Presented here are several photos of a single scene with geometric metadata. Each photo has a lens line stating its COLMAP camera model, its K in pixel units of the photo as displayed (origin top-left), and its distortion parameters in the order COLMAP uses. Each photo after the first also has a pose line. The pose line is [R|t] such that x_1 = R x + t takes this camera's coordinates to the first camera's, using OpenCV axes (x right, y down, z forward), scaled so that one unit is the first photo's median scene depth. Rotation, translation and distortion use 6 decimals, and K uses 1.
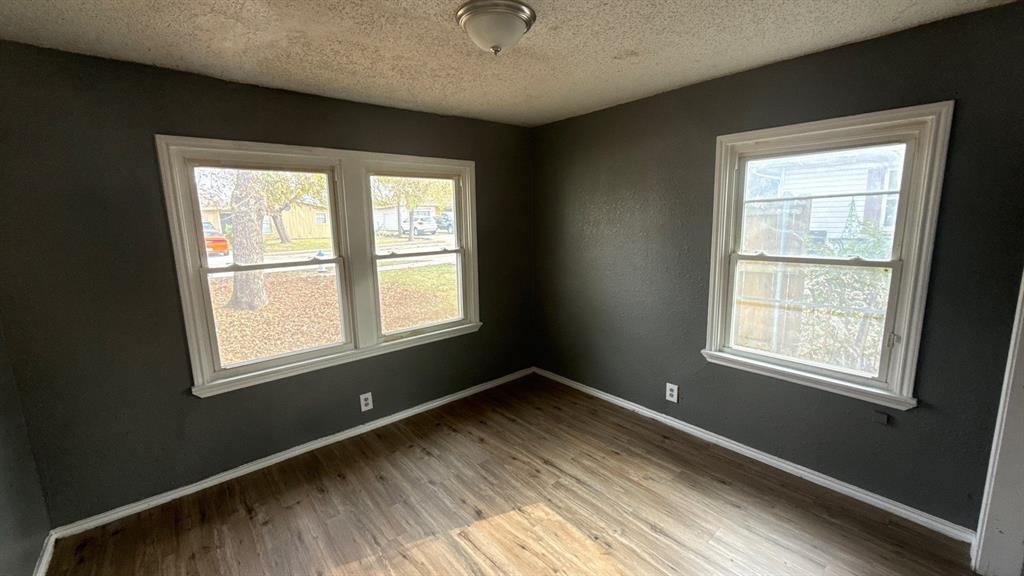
lens RADIAL K [[416.4, 0, 517.6], [0, 416.4, 285.2], [0, 0, 1]] dist [0.000053, 0.000021]
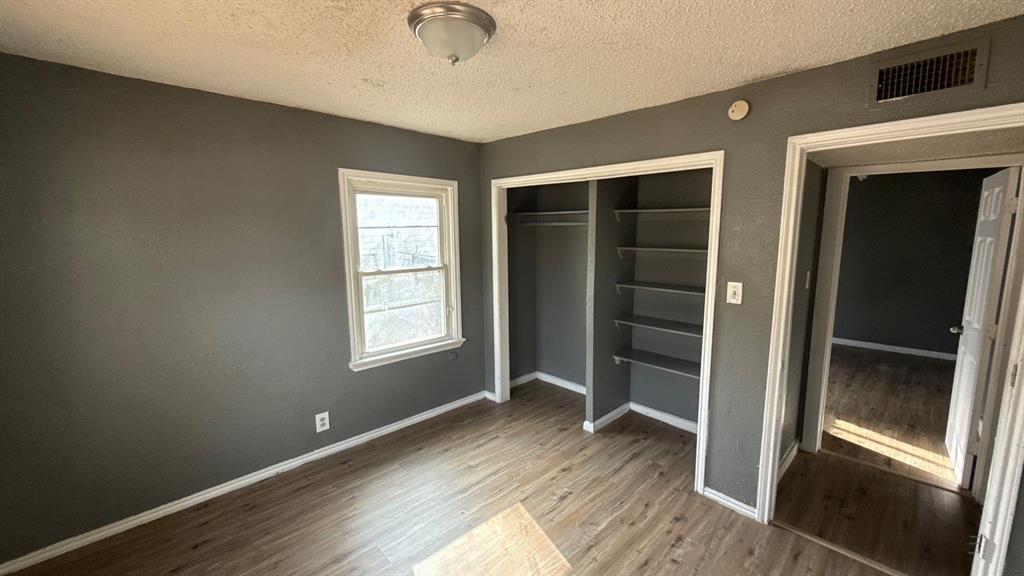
lens RADIAL K [[410.8, 0, 514.4], [0, 410.8, 287.6], [0, 0, 1]] dist [-0.000748, 0.000075]
pose [[-0.065999, -0.124869, 0.989976, -0.646013], [0.162631, 0.977526, 0.134141, -0.117037], [-0.984477, 0.169854, -0.044208, 0.634152]]
